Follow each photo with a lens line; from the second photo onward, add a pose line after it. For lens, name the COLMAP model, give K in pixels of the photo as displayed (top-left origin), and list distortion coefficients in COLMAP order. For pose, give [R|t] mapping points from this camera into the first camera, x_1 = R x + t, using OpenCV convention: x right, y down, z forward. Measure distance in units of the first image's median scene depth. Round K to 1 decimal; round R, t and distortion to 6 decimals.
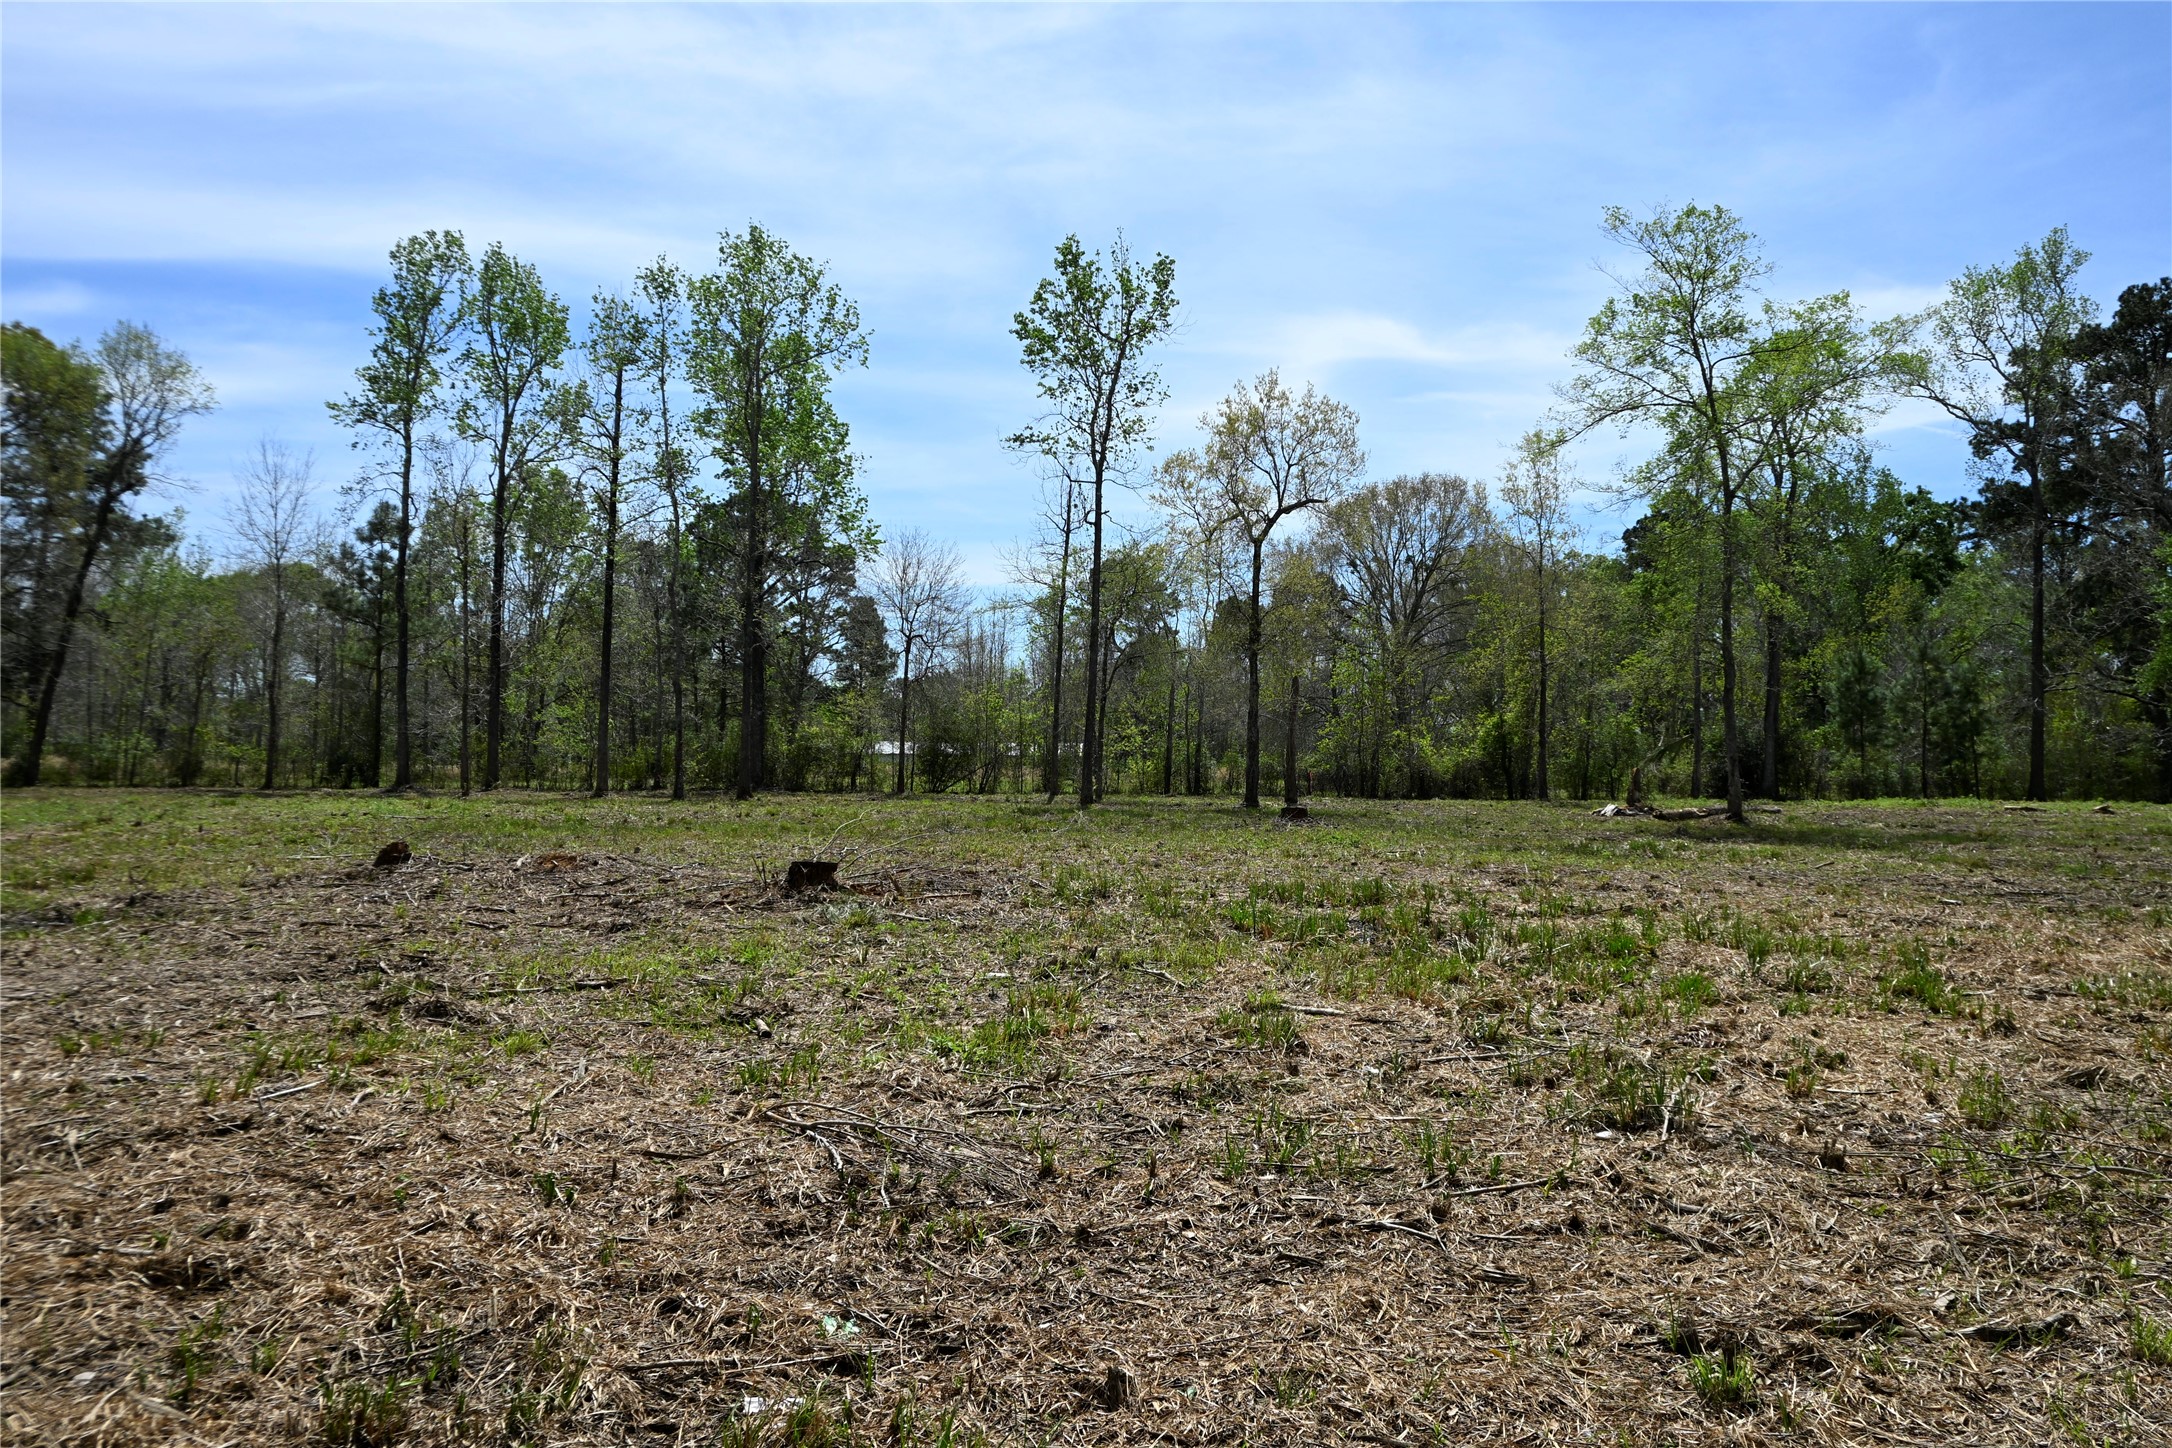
lens RADIAL K [[1678.9, 0, 1079.4], [0, 1678.9, 691.1], [0, 0, 1]] dist [-0.006029, 0.072912]
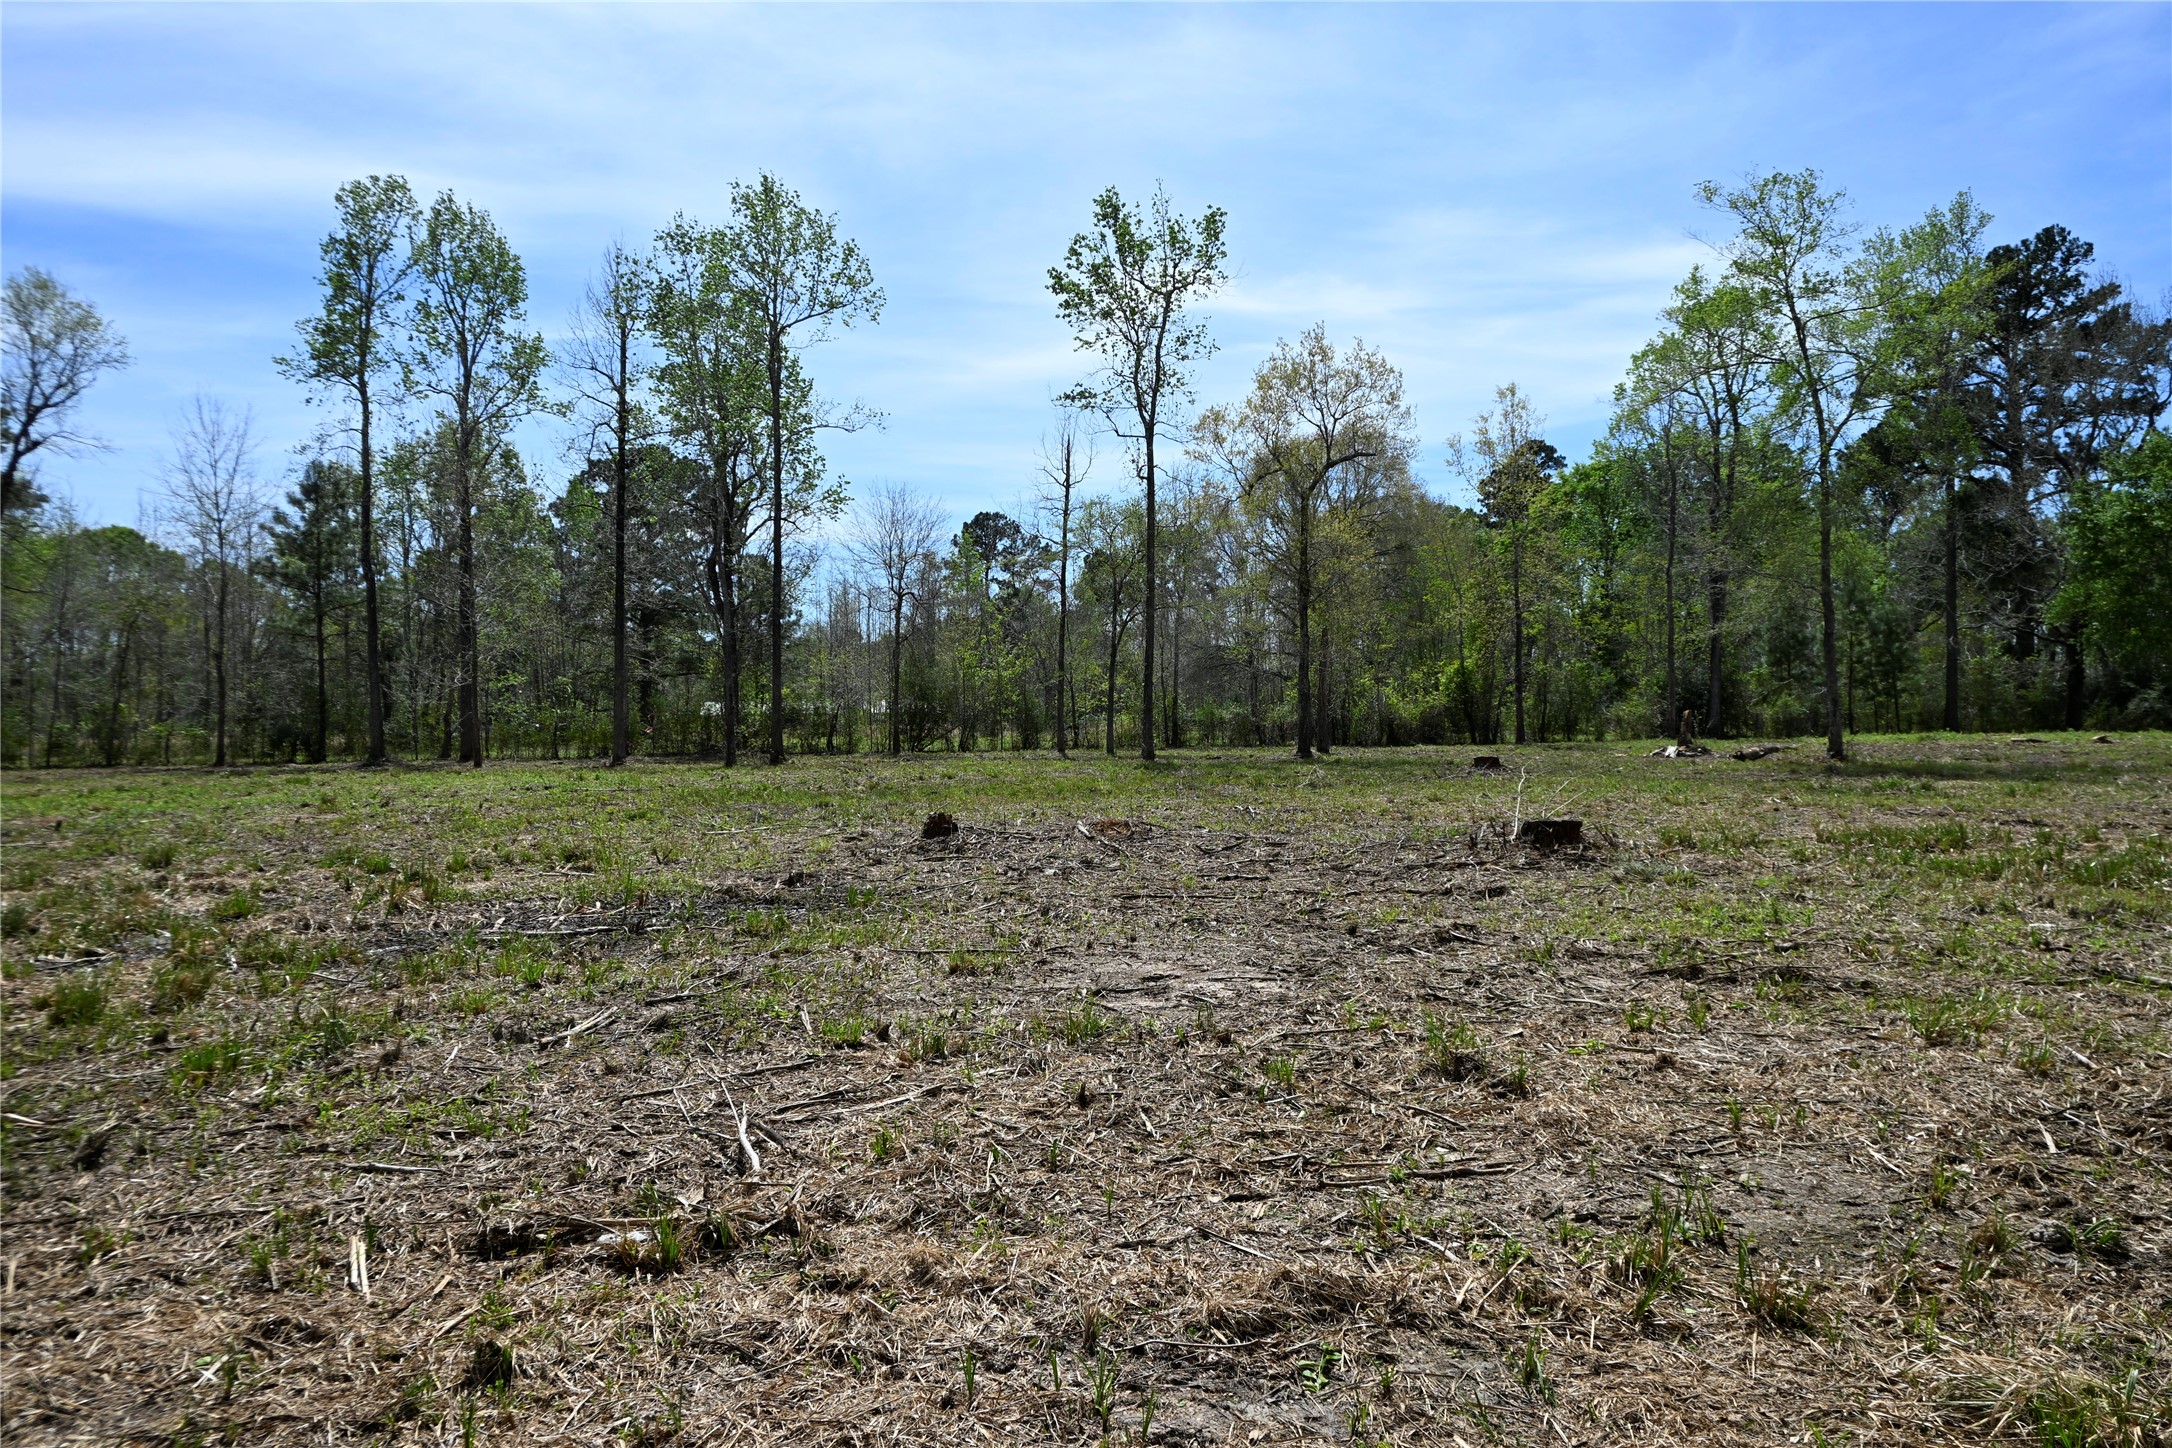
lens RADIAL K [[1669.0, 0, 1076.5], [0, 1669.0, 620.1], [0, 0, 1]] dist [0.097125, -0.124609]
pose [[0.993573, -0.017716, 0.111799, -0.105590], [0.019467, 0.999704, -0.014582, -0.000992], [-0.111508, 0.016665, 0.993624, 0.011953]]
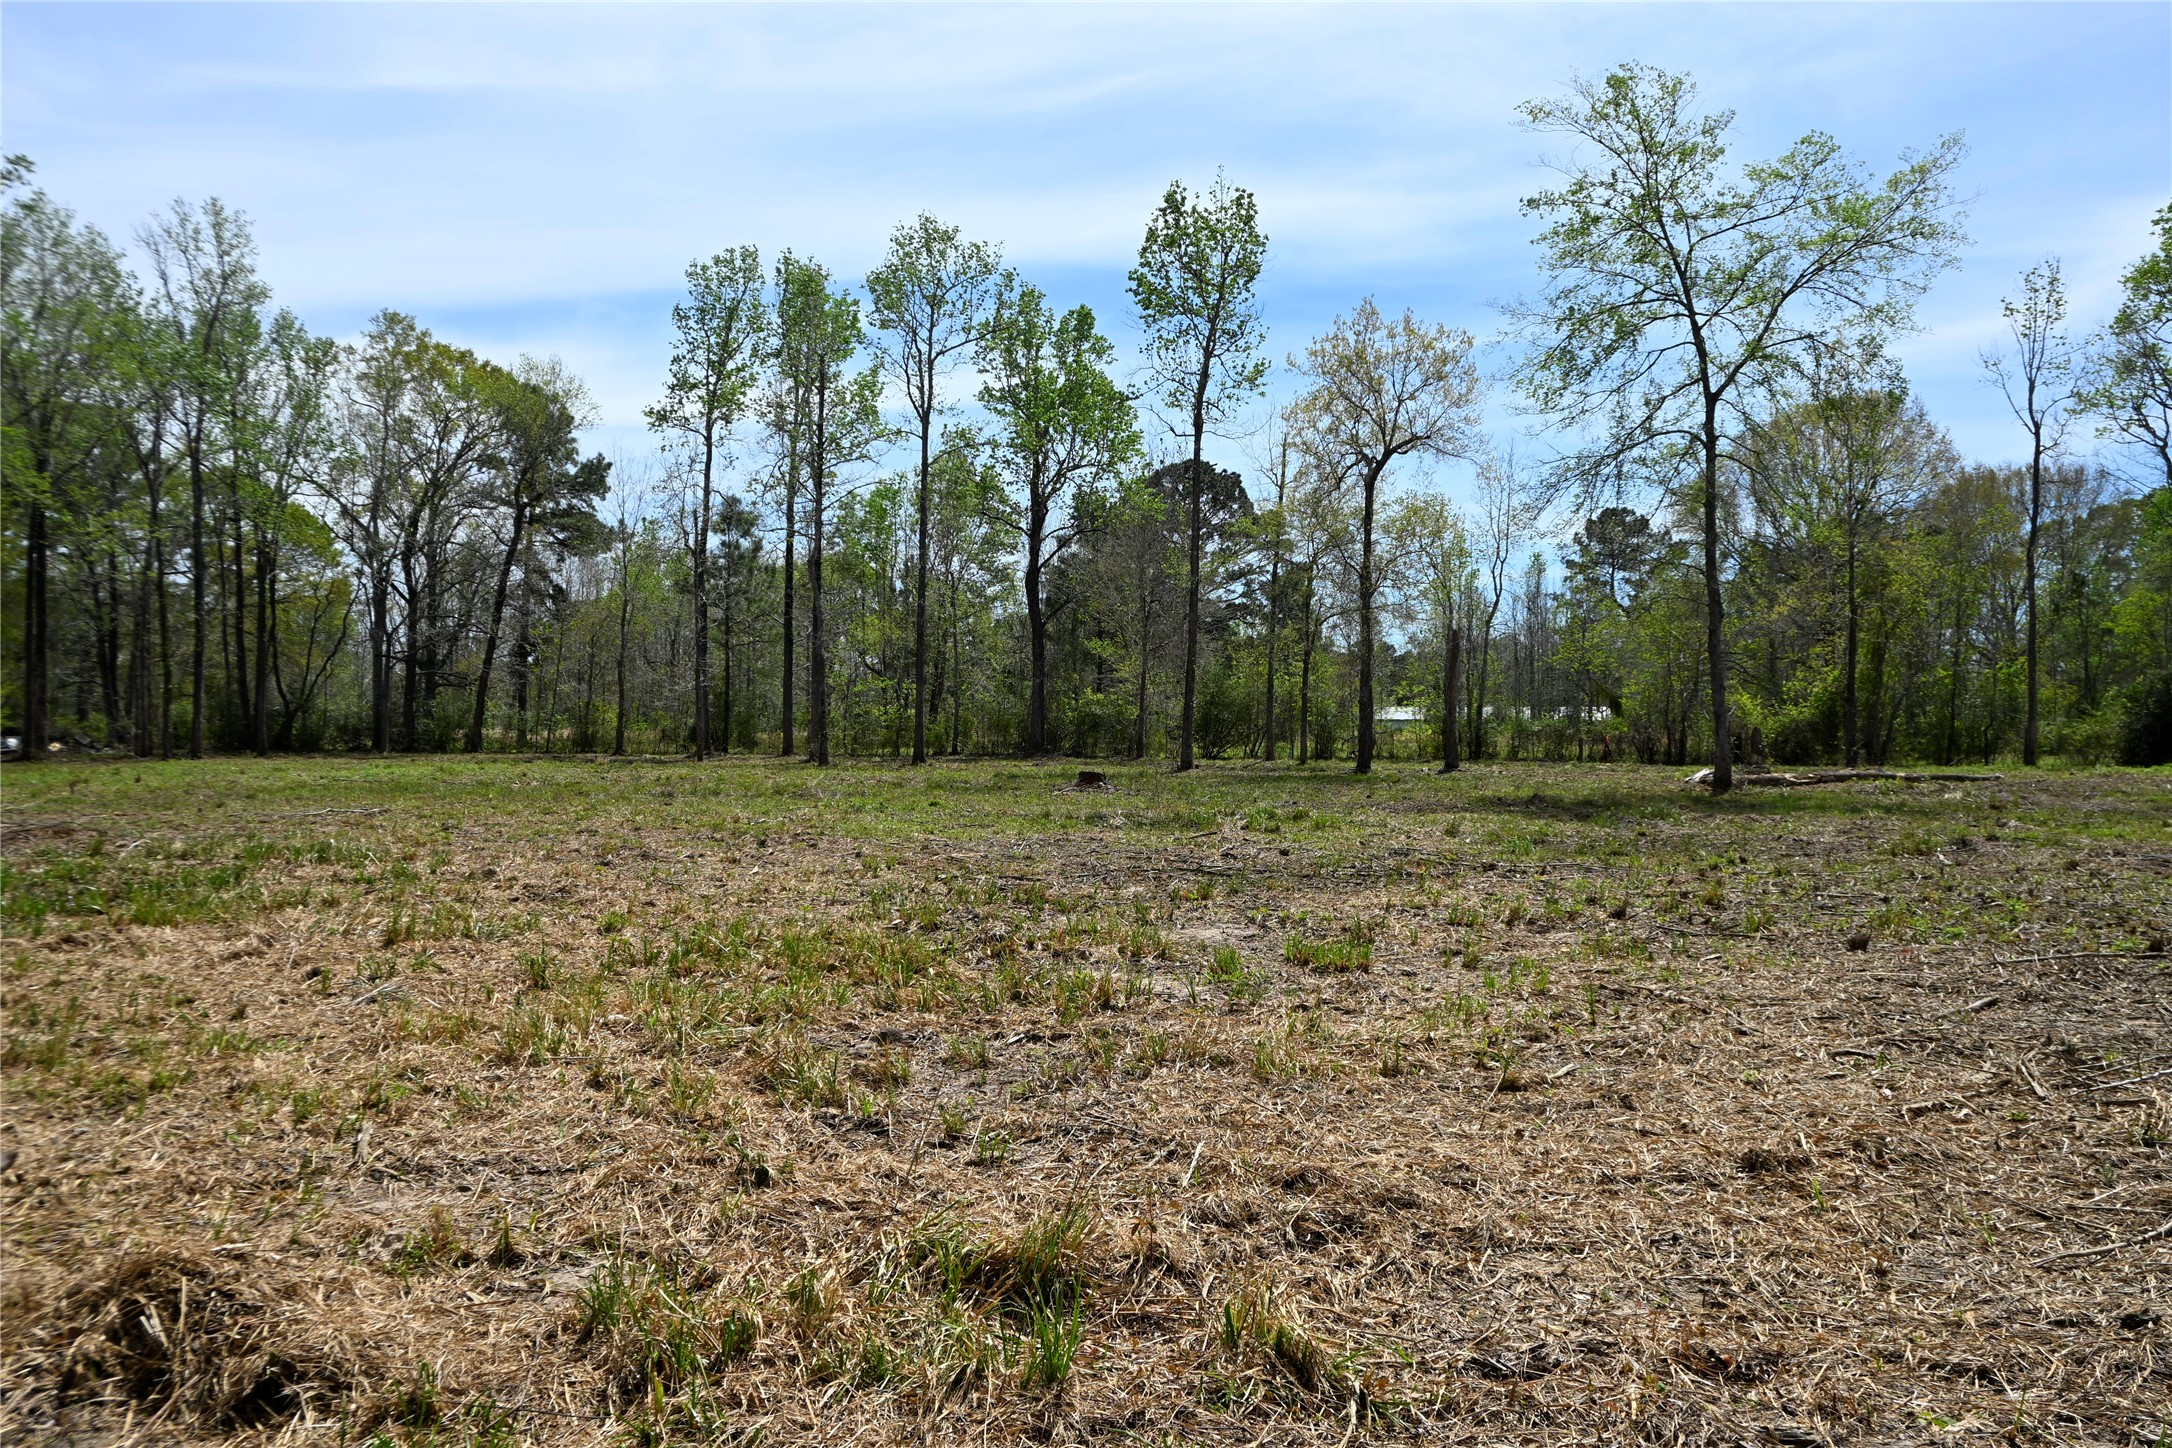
lens RADIAL K [[1678.9, 0, 1079.4], [0, 1678.9, 691.1], [0, 0, 1]] dist [-0.006029, 0.072912]
pose [[0.930322, -0.013933, -0.366480, 0.220592], [0.020996, 0.999663, 0.015294, 0.004559], [0.366143, -0.021923, 0.930300, 0.057470]]
